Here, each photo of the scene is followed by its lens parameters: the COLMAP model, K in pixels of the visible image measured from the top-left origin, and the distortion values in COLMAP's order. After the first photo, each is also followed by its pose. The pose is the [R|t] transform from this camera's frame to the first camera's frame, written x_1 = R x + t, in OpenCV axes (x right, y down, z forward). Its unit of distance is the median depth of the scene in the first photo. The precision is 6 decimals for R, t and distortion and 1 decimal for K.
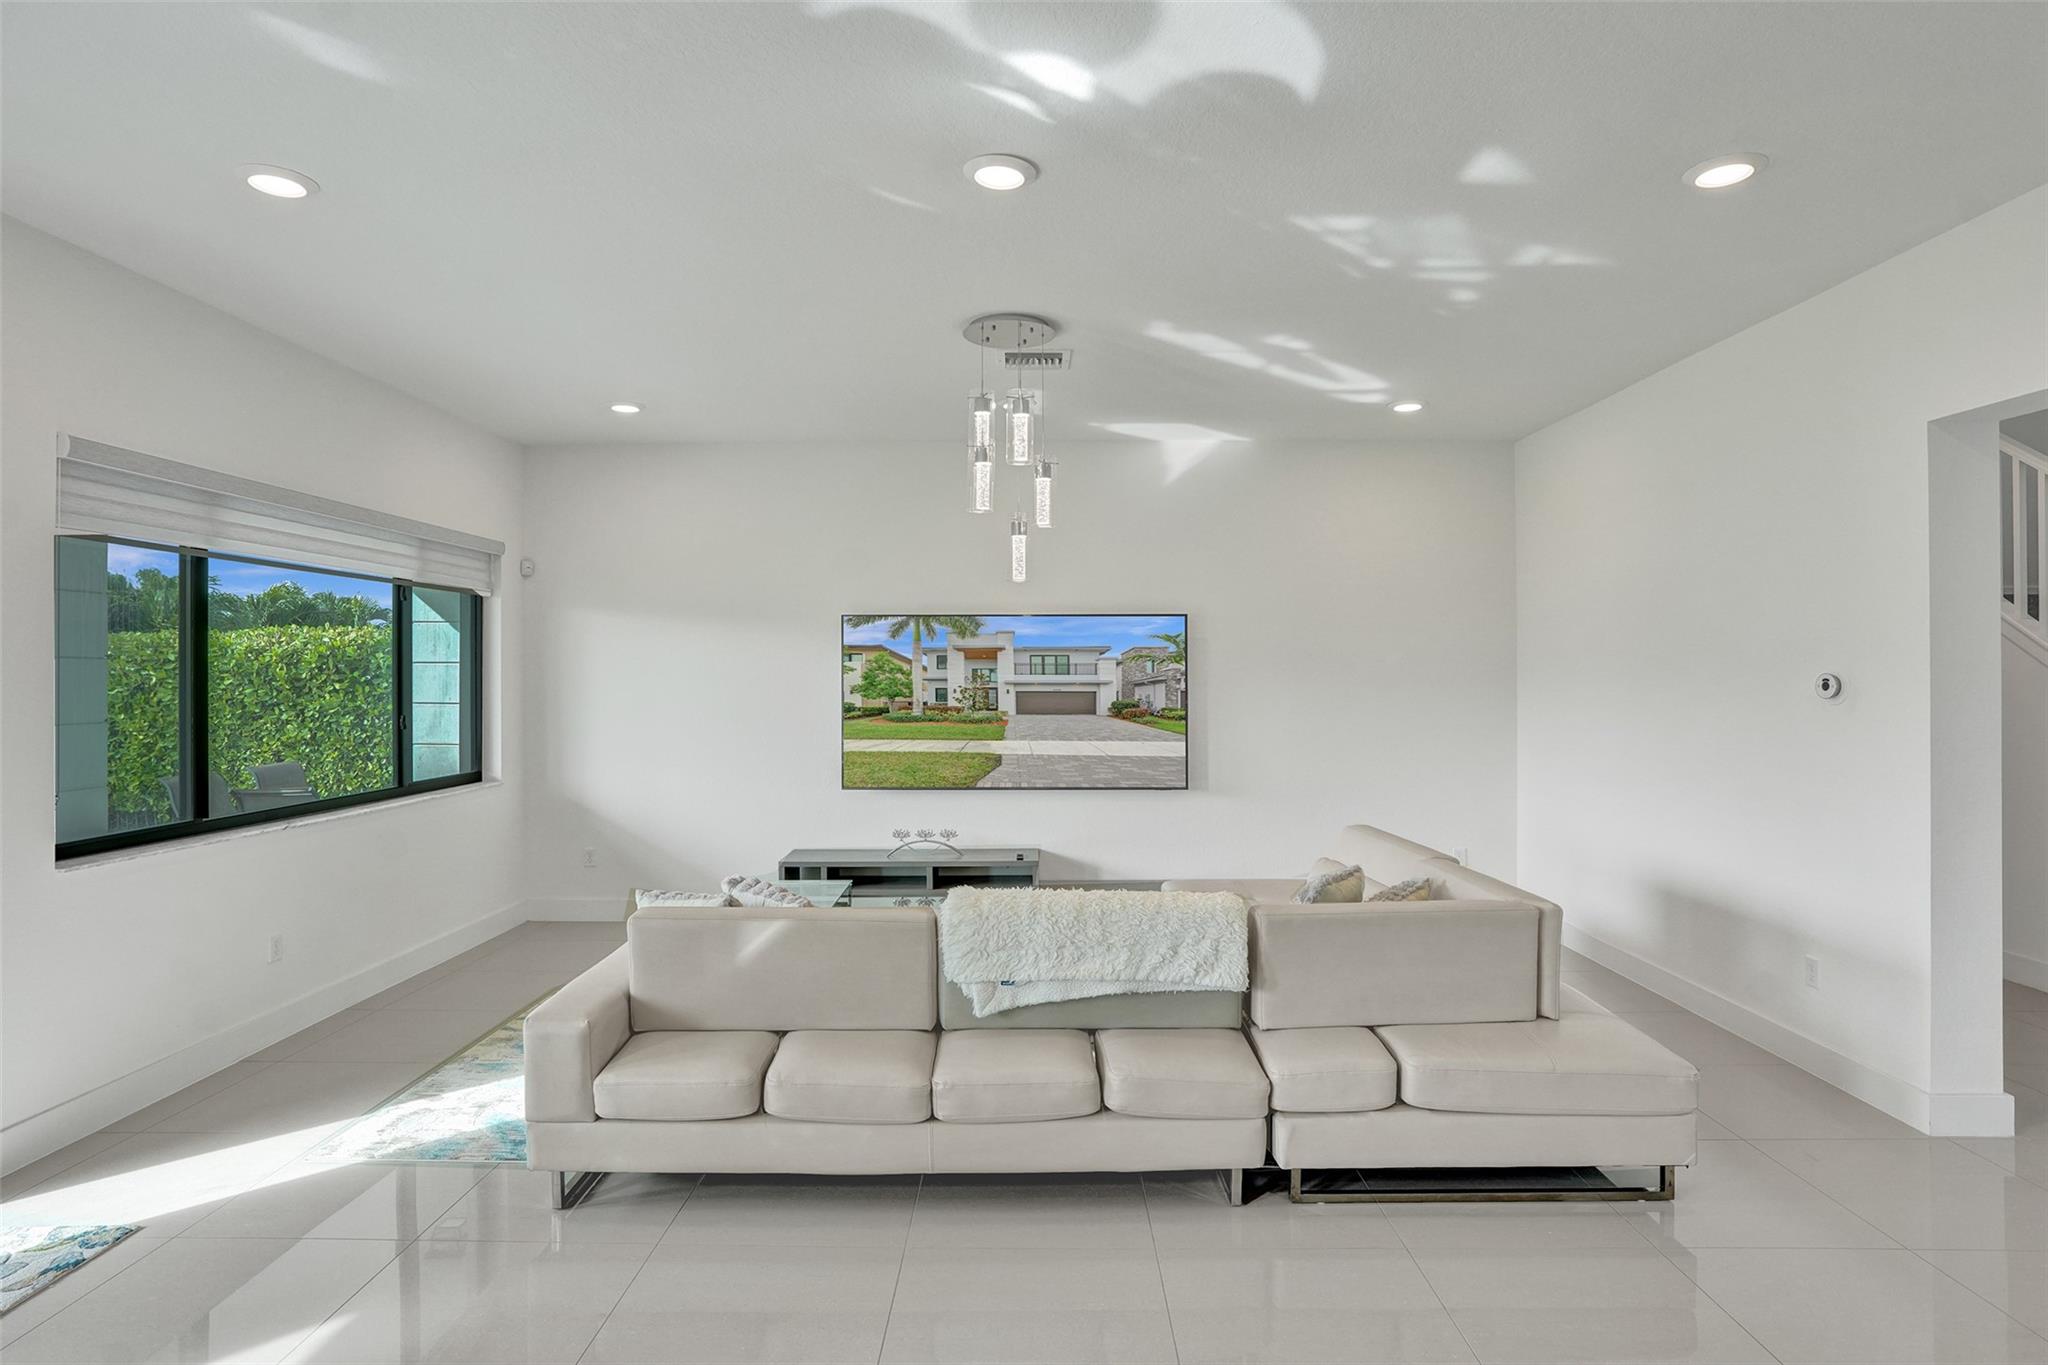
lens RADIAL K [[1043.3, 0, 1017.1], [0, 1043.3, 675.2], [0, 0, 1]] dist [-0.002461, 0.014015]
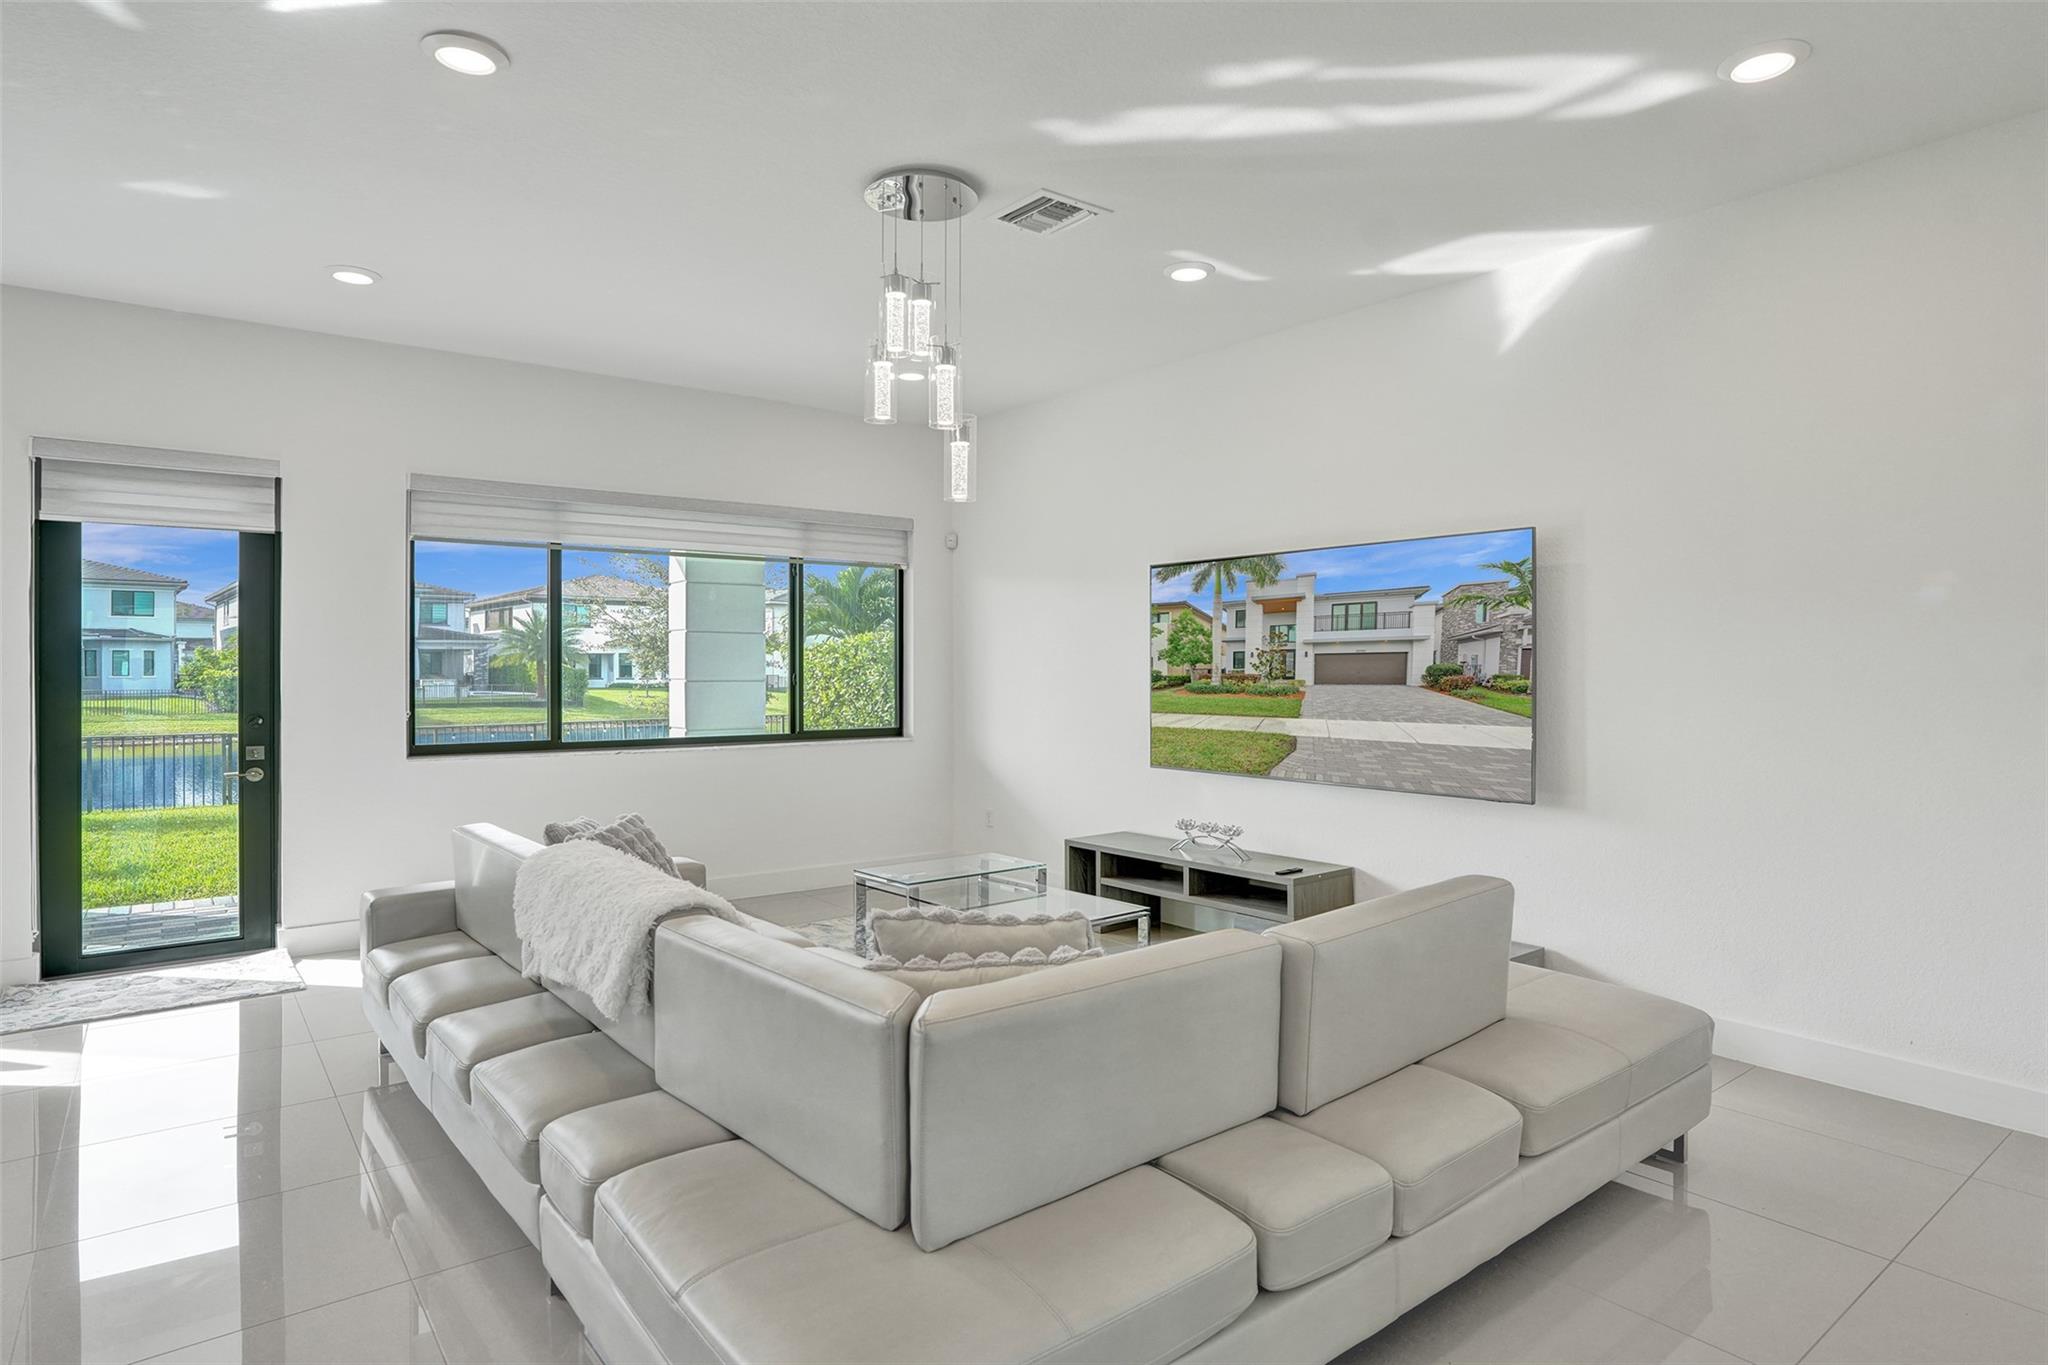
lens RADIAL K [[1147.0, 0, 986.4], [0, 1147.0, 777.4], [0, 0, 1]] dist [-0.055546, -0.000350]
pose [[0.619028, 0.064443, -0.782721, 0.503235], [0.000155, 0.996618, 0.082176, 0.036850], [0.785369, -0.050991, 0.616924, 0.300137]]
